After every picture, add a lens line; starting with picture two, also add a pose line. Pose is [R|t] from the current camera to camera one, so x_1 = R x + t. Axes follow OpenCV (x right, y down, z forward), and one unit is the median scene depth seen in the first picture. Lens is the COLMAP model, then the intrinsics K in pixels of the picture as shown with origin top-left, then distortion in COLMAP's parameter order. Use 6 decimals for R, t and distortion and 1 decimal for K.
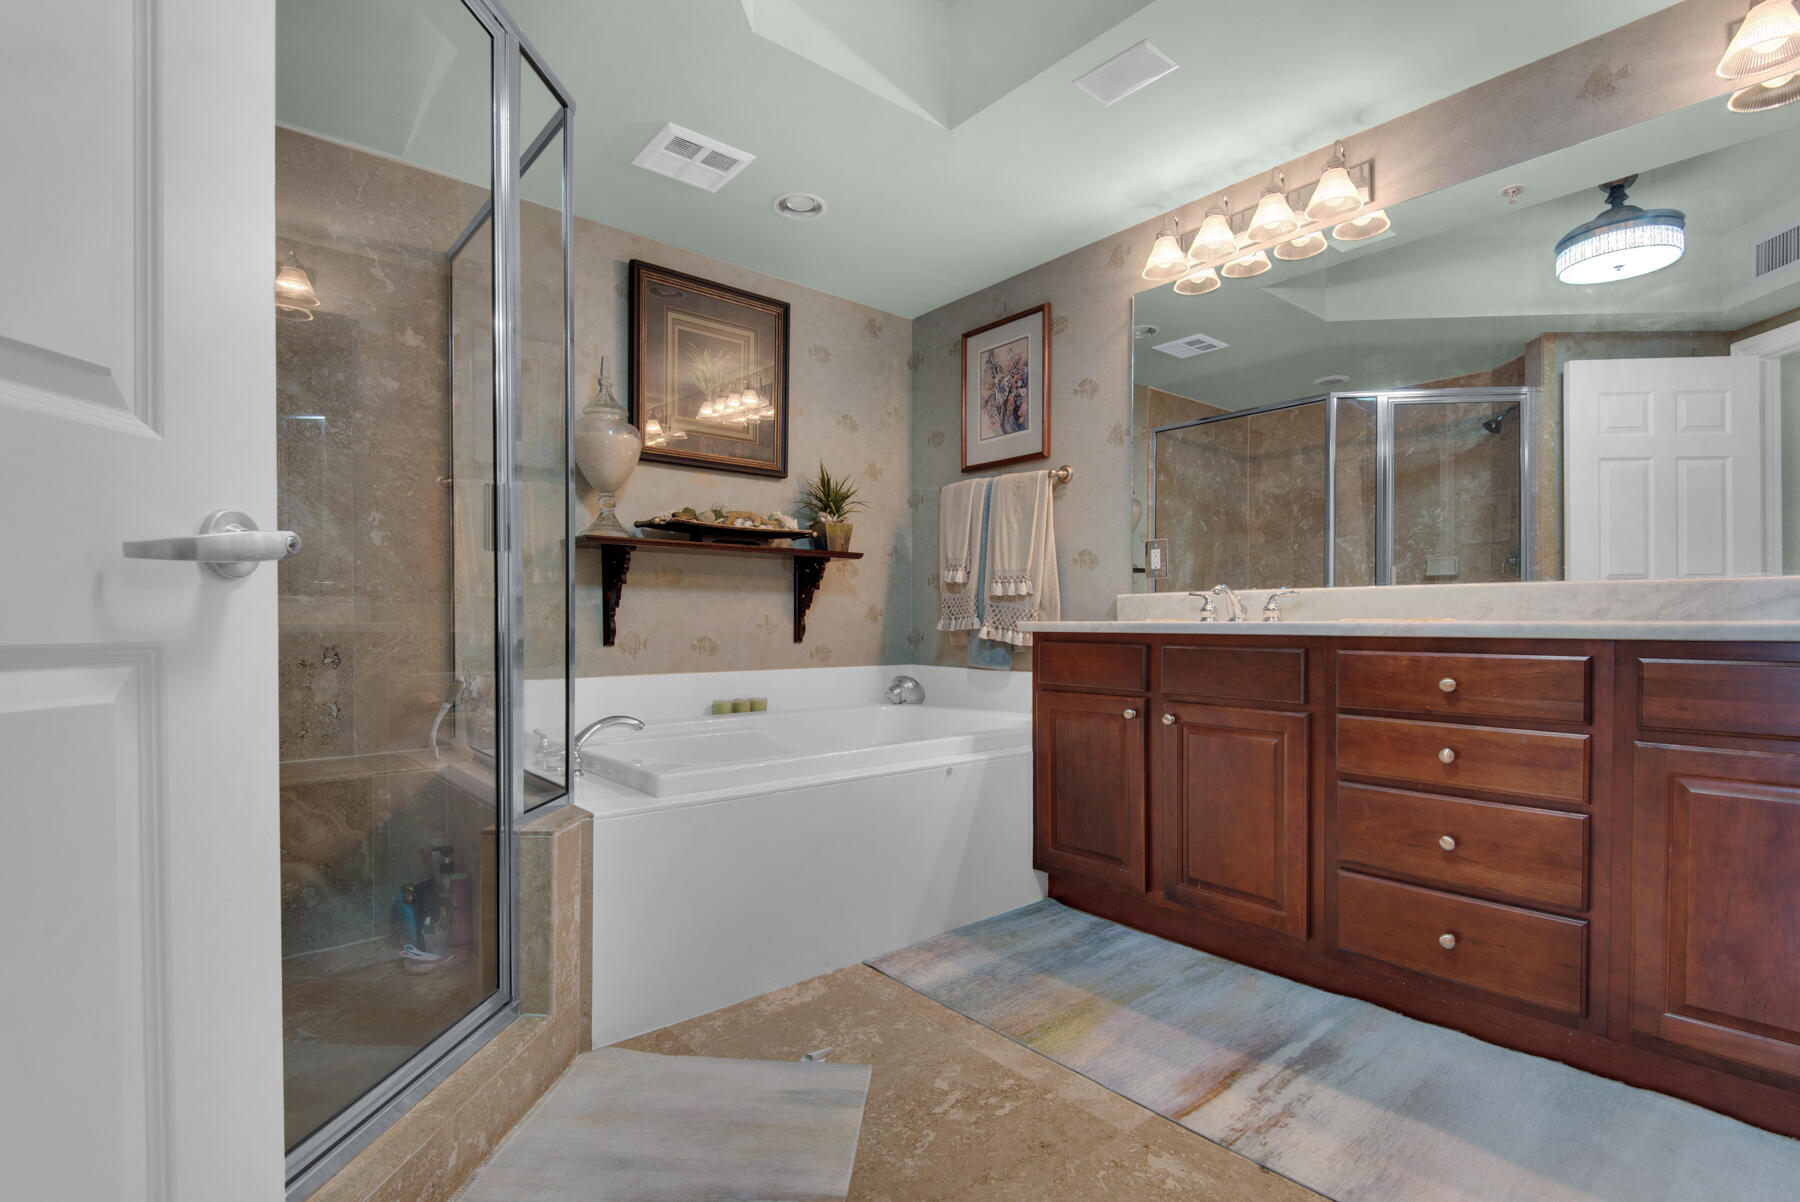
lens RADIAL K [[859.8, 0, 890.2], [0, 859.8, 622.1], [0, 0, 1]] dist [0.029986, -0.029001]
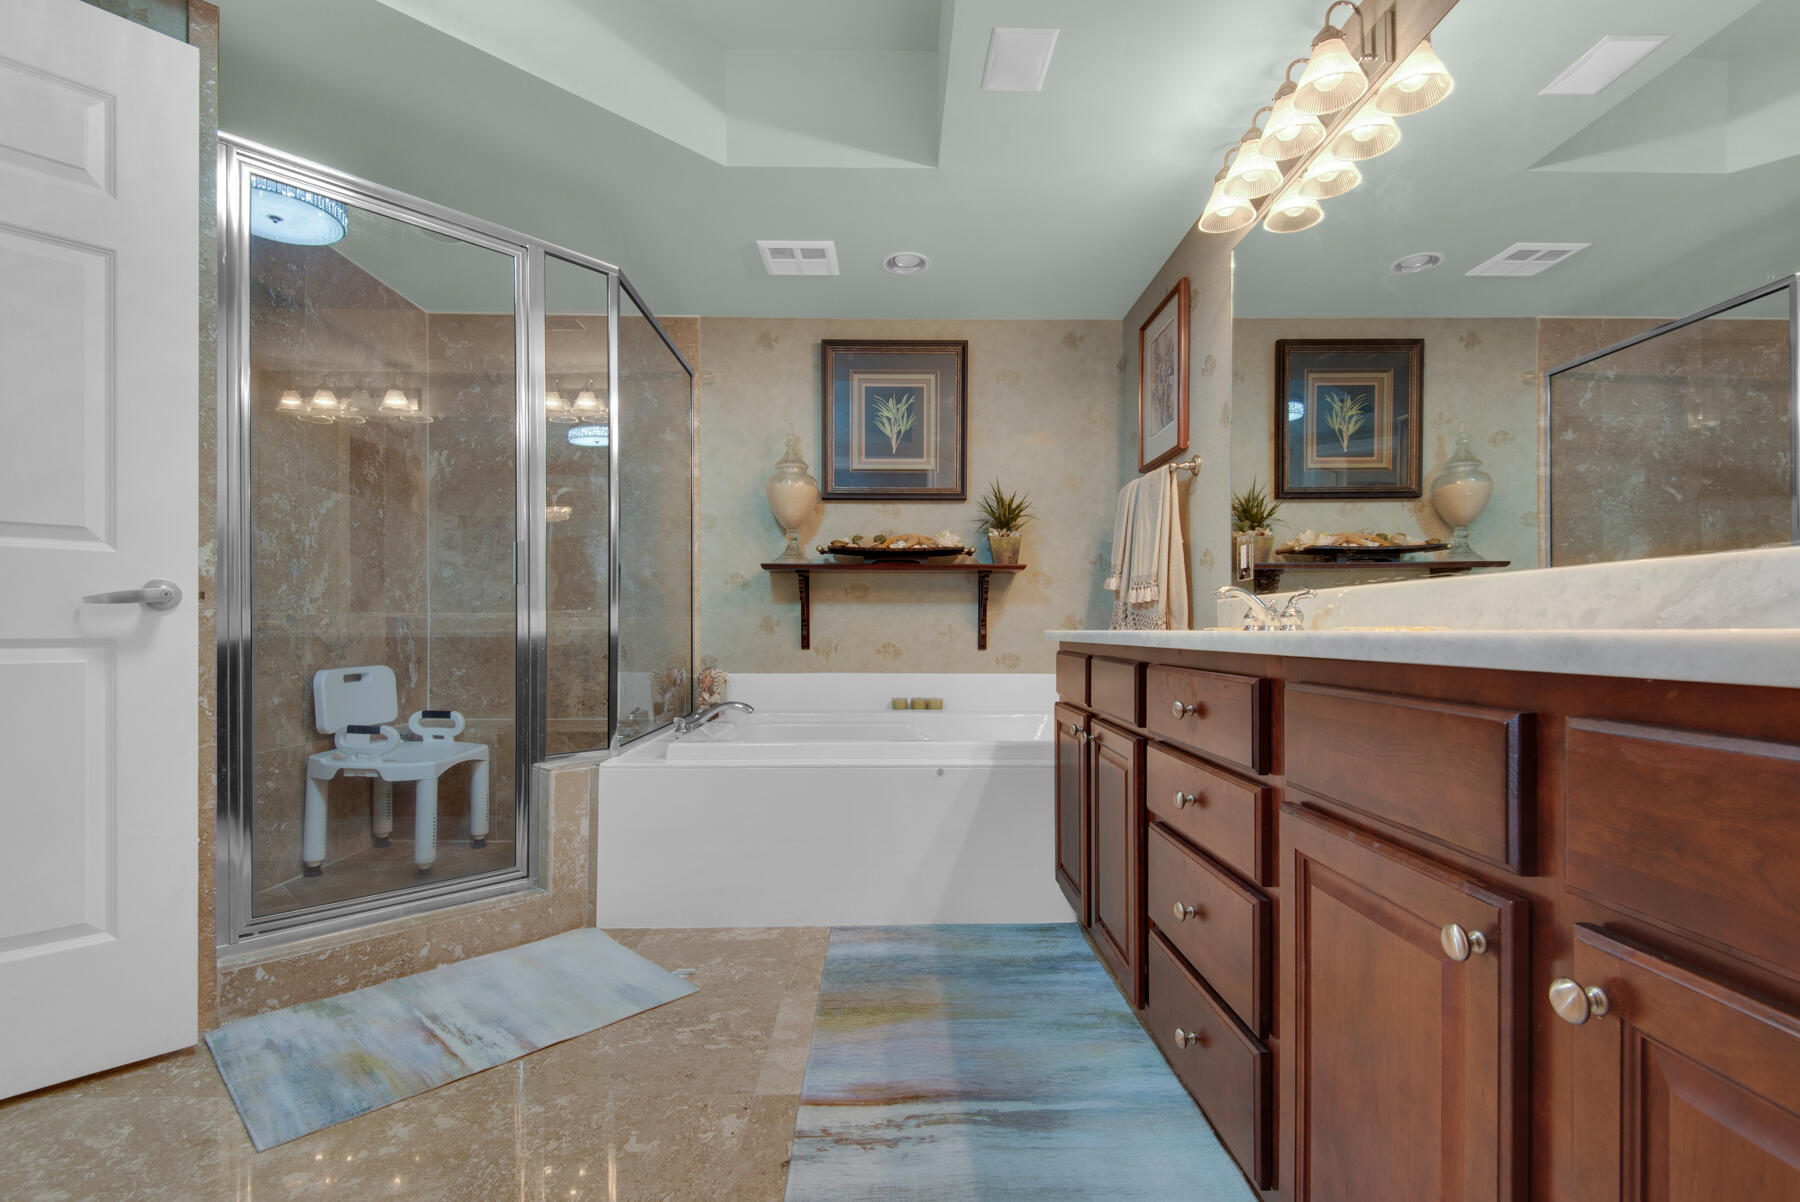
lens RADIAL K [[824.7, 0, 890.5], [0, 824.7, 623.6], [0, 0, 1]] dist [0.033082, -0.025164]
pose [[0.769785, -0.004362, -0.638288, 0.555971], [-0.001256, 0.999964, -0.008348, -0.000101], [0.638302, 0.007228, 0.769752, 0.151477]]
